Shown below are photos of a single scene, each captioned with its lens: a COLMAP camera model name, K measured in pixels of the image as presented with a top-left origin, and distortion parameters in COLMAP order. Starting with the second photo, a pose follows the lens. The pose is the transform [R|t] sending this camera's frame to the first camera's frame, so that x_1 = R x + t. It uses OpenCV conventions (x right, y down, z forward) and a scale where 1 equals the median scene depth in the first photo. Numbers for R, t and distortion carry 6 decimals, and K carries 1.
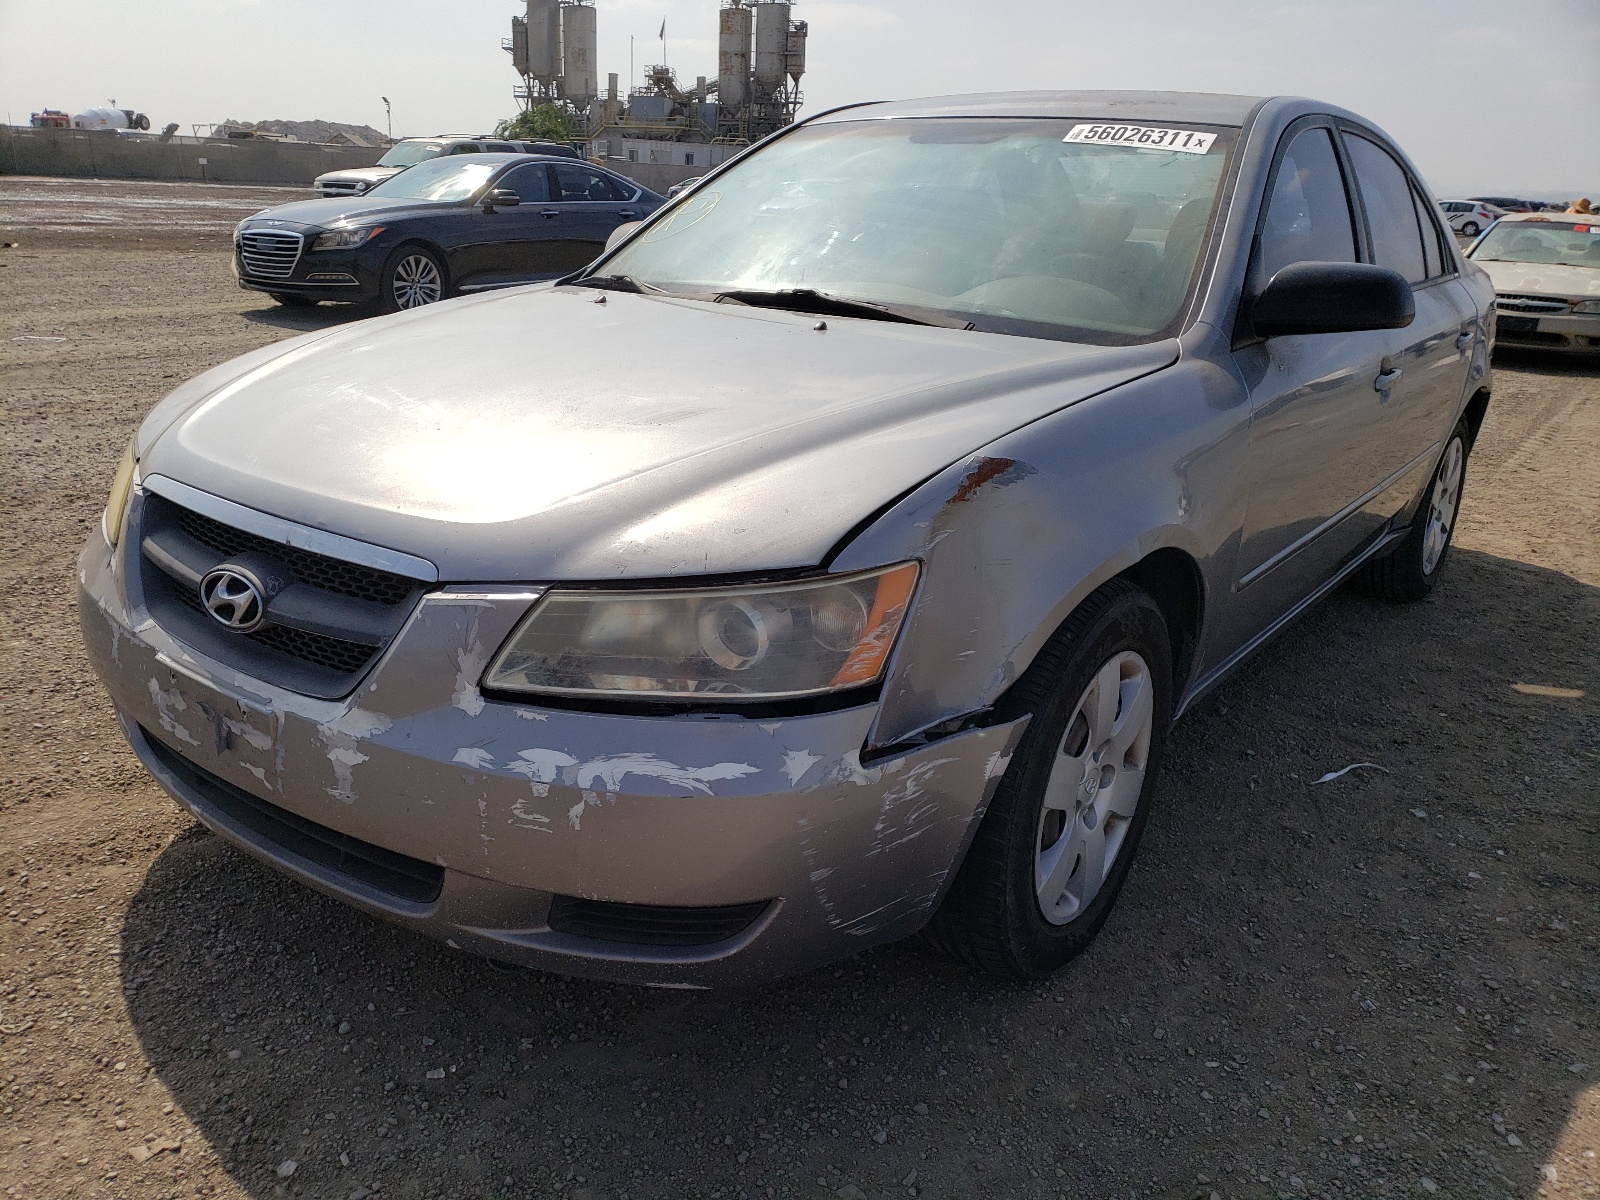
lens RADIAL K [[1243.0, 0, 800.0], [0, 1243.0, 600.0], [0, 0, 1]] dist [0.135587, -0.000479]
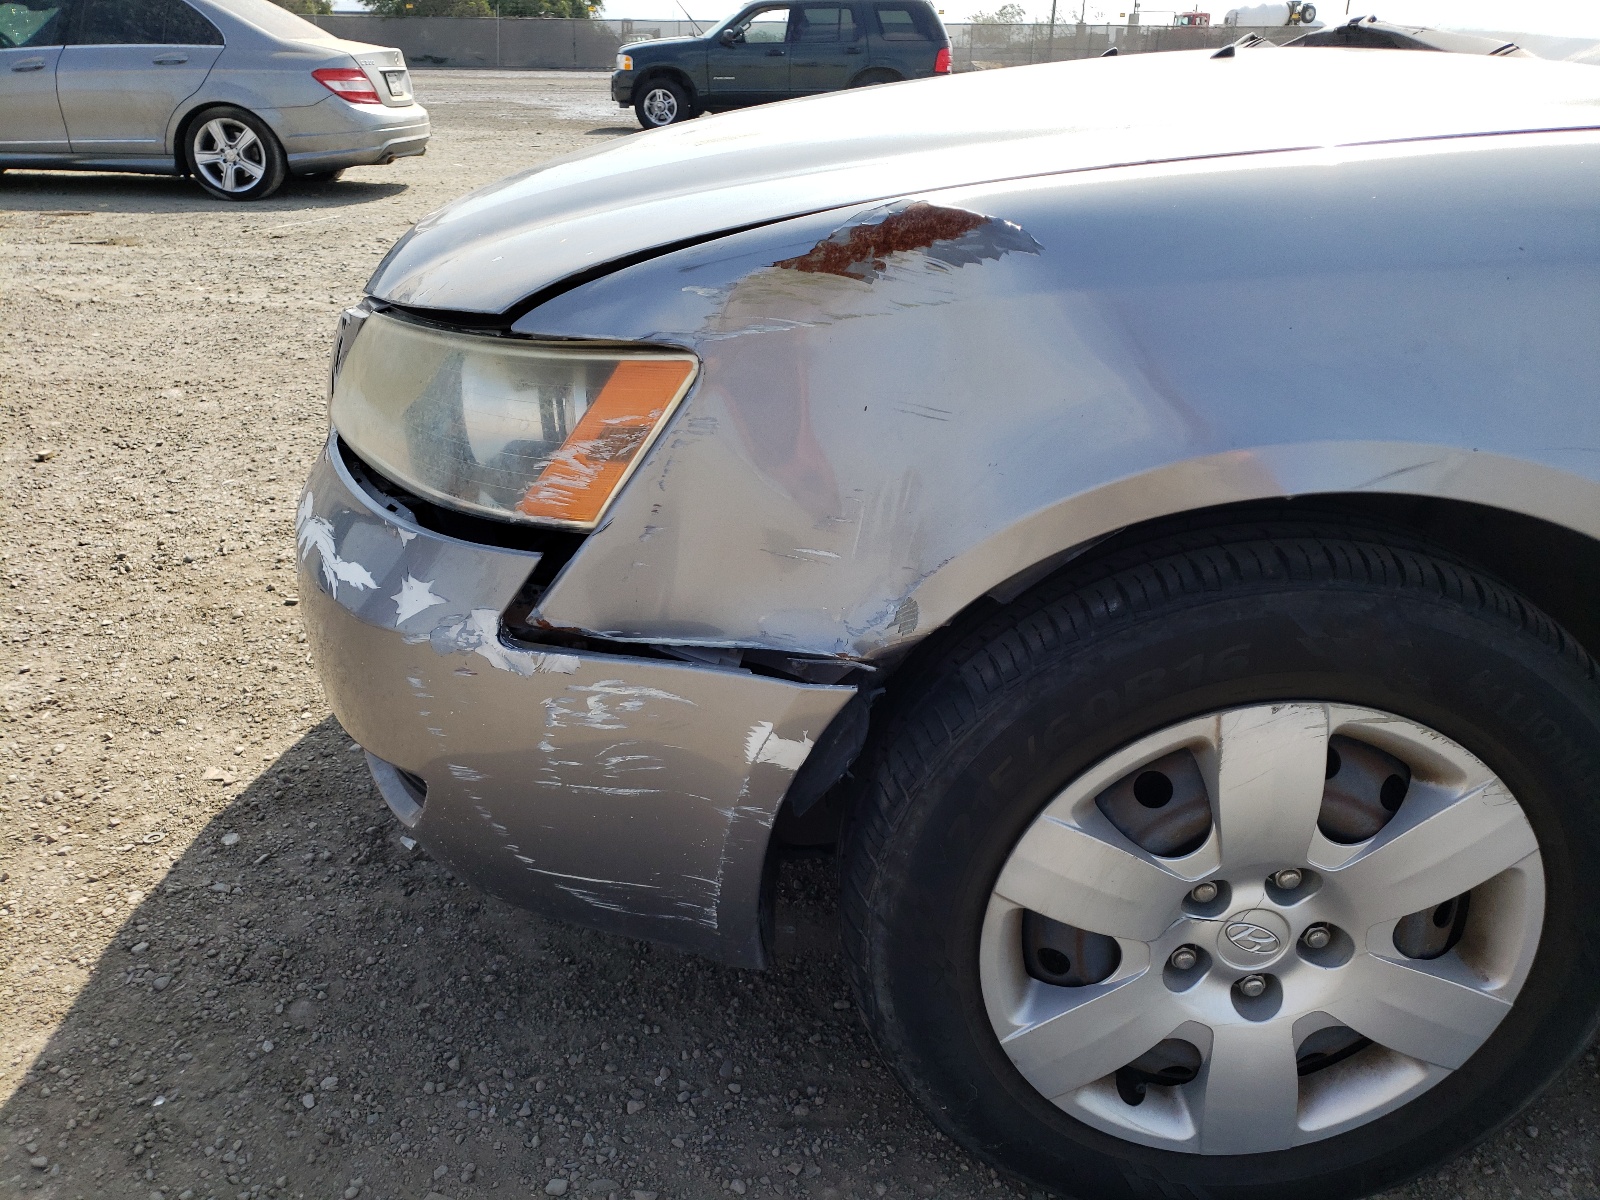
lens RADIAL K [[1243.0, 0, 800.0], [0, 1243.0, 600.0], [0, 0, 1]] dist [0.135587, -0.000479]
pose [[0.609948, 0.287214, -0.738561, 0.587296], [-0.242502, 0.954946, 0.171090, -0.033809], [0.754425, 0.074747, 0.652117, 0.654661]]
